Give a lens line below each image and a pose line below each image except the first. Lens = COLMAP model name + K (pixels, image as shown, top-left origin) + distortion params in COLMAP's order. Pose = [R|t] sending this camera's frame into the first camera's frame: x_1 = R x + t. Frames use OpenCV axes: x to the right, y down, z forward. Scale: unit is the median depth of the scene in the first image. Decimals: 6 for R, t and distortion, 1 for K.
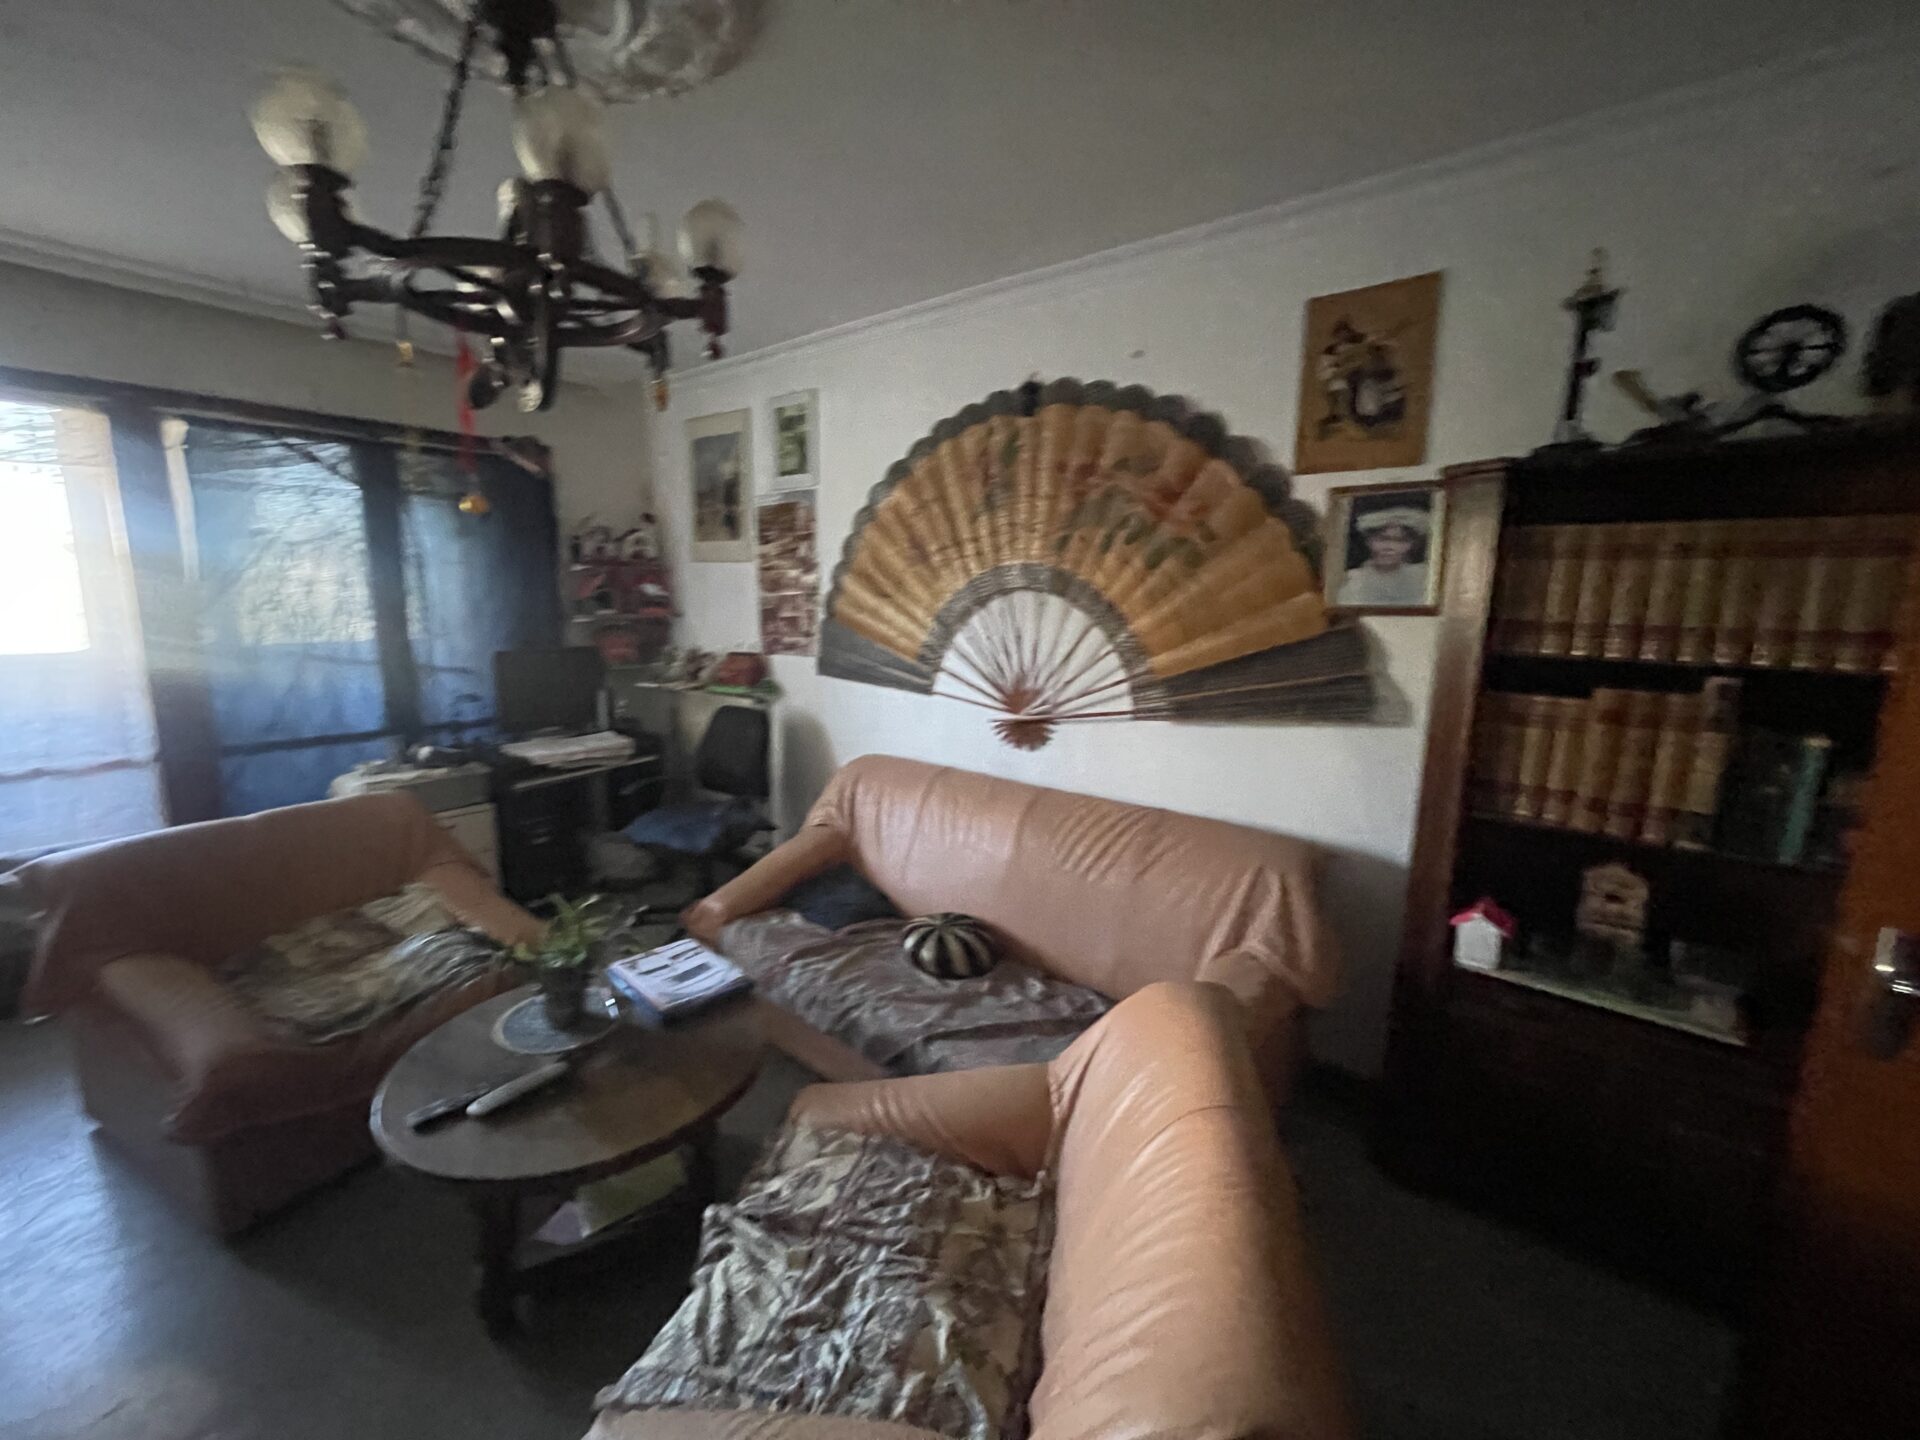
lens RADIAL K [[768.6, 0, 948.6], [0, 768.6, 716.8], [0, 0, 1]] dist [-0.003290, -0.000270]
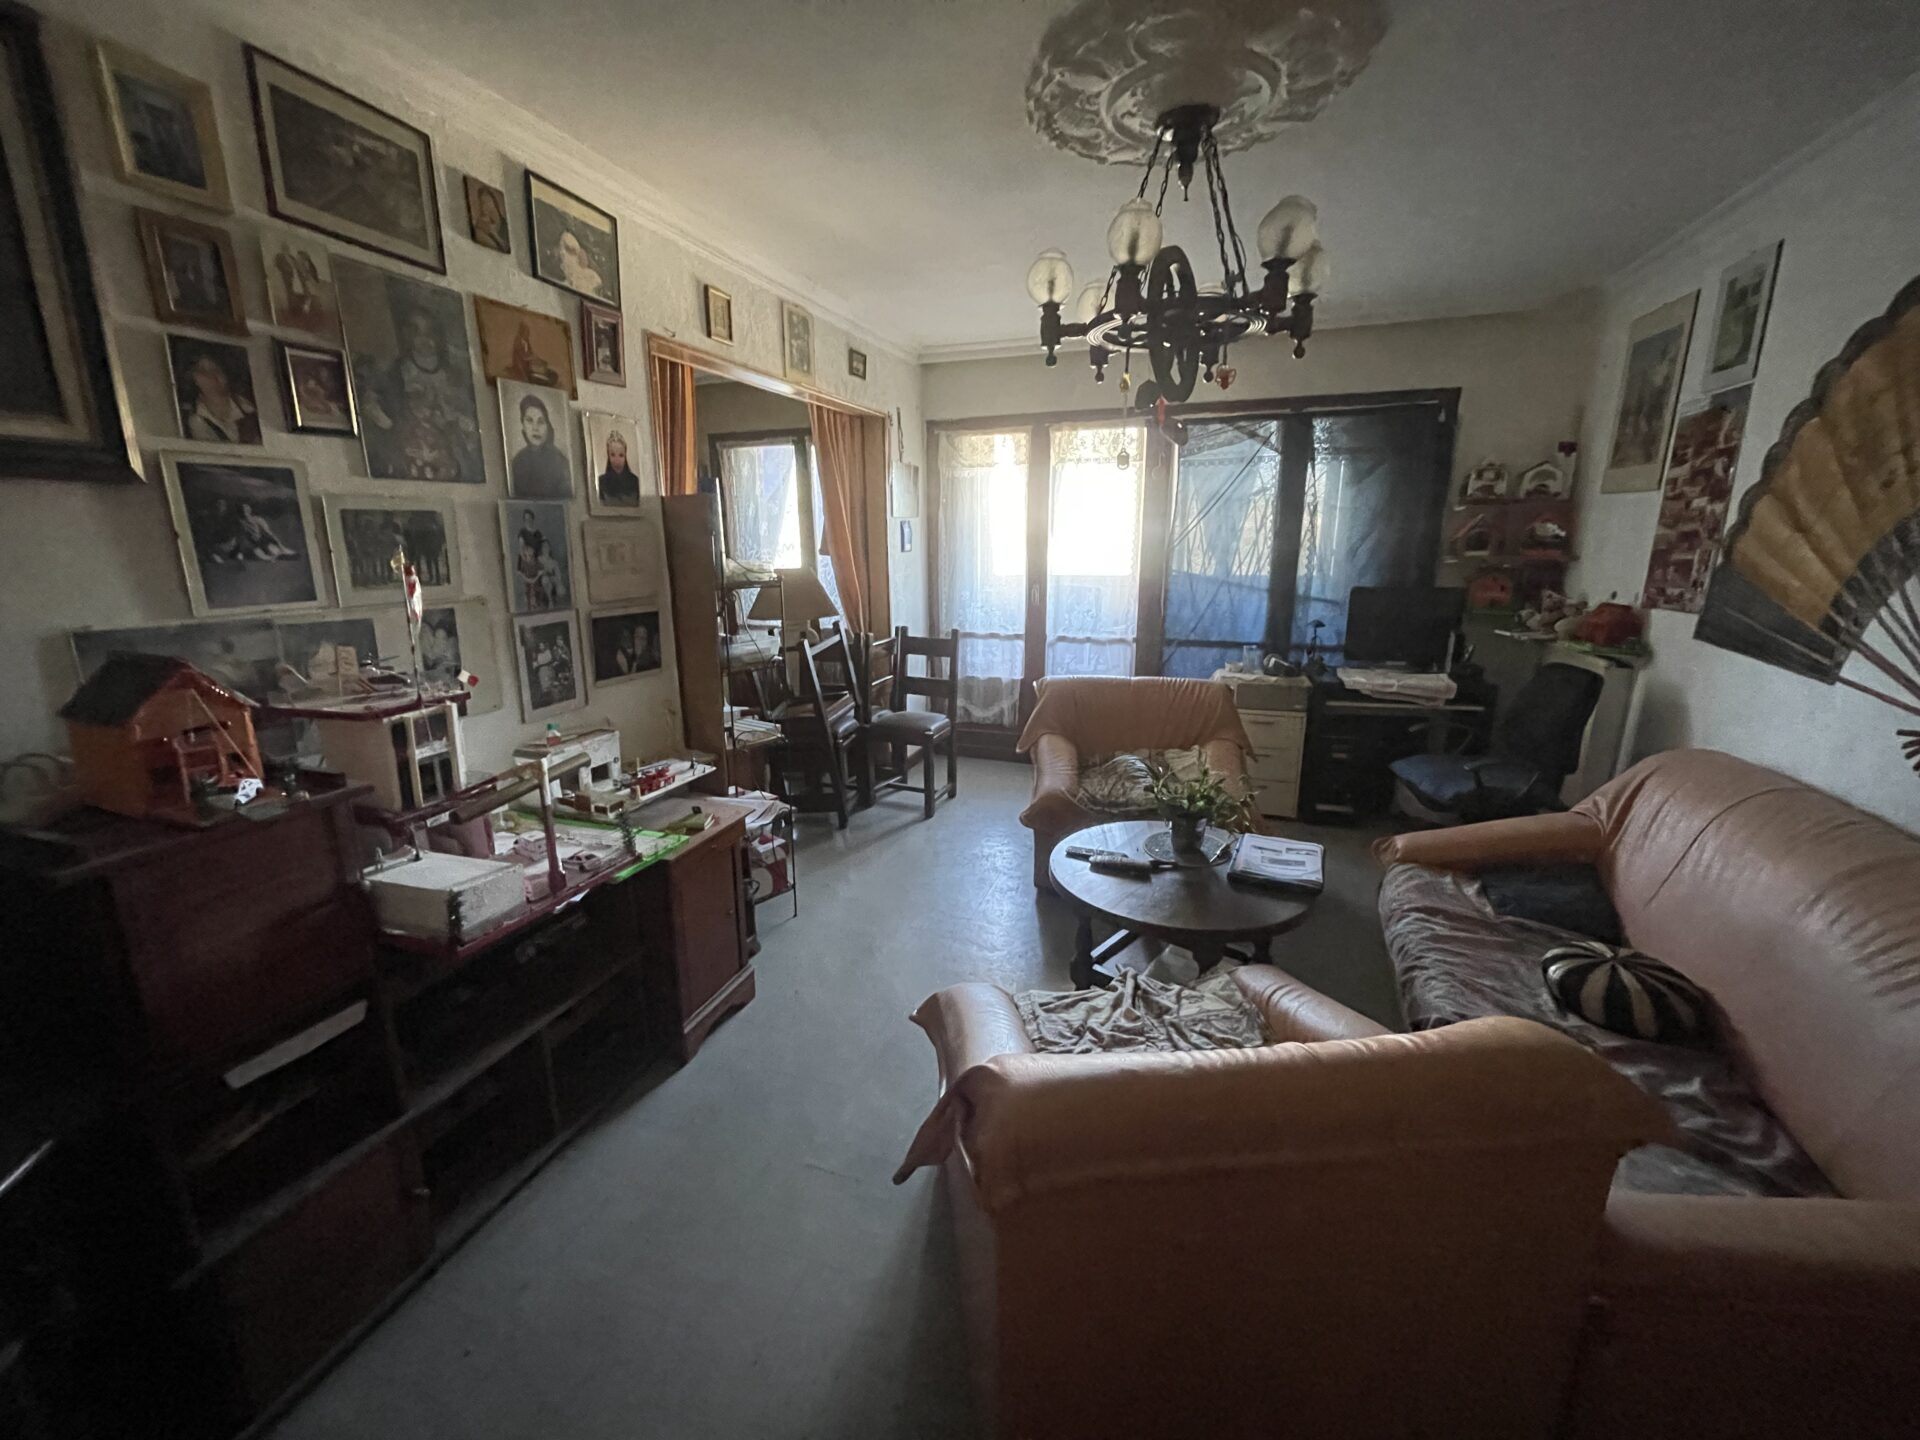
lens RADIAL K [[768.6, 0, 948.6], [0, 768.6, 716.8], [0, 0, 1]] dist [-0.003290, -0.000270]
pose [[0.321012, 0.202598, -0.925152, 0.418535], [-0.139525, 0.976309, 0.165389, -0.002135], [0.936741, 0.075990, 0.341674, 0.083932]]
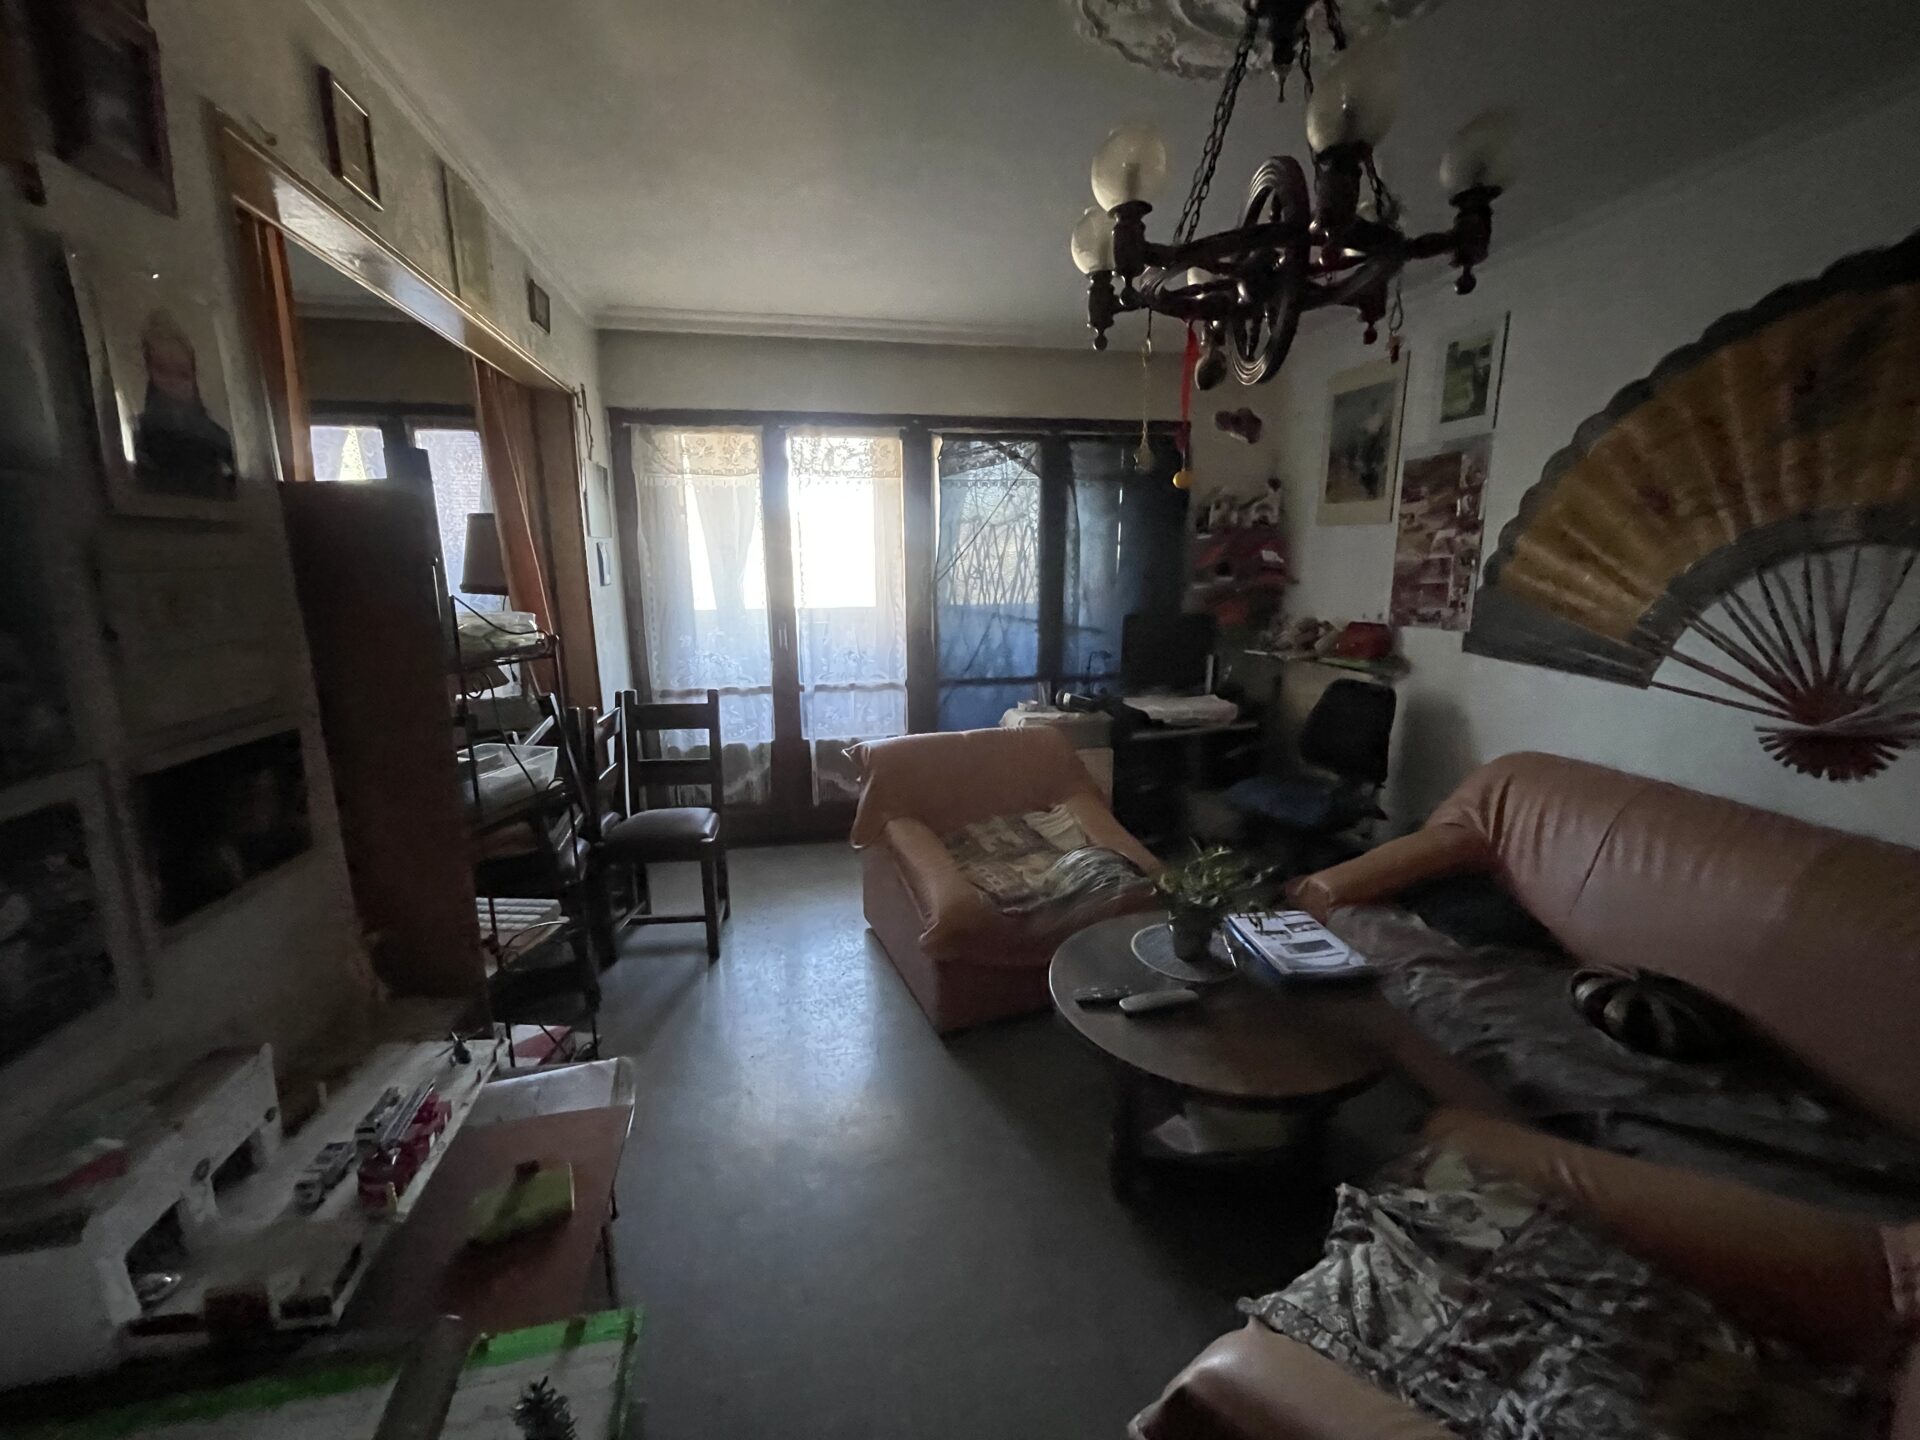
lens RADIAL K [[768.6, 0, 948.6], [0, 768.6, 716.8], [0, 0, 1]] dist [-0.003290, -0.000270]
pose [[0.762216, 0.111557, -0.637638, -0.073385], [-0.086195, 0.993758, 0.070827, 0.008879], [0.641559, 0.000976, 0.767073, -0.042408]]
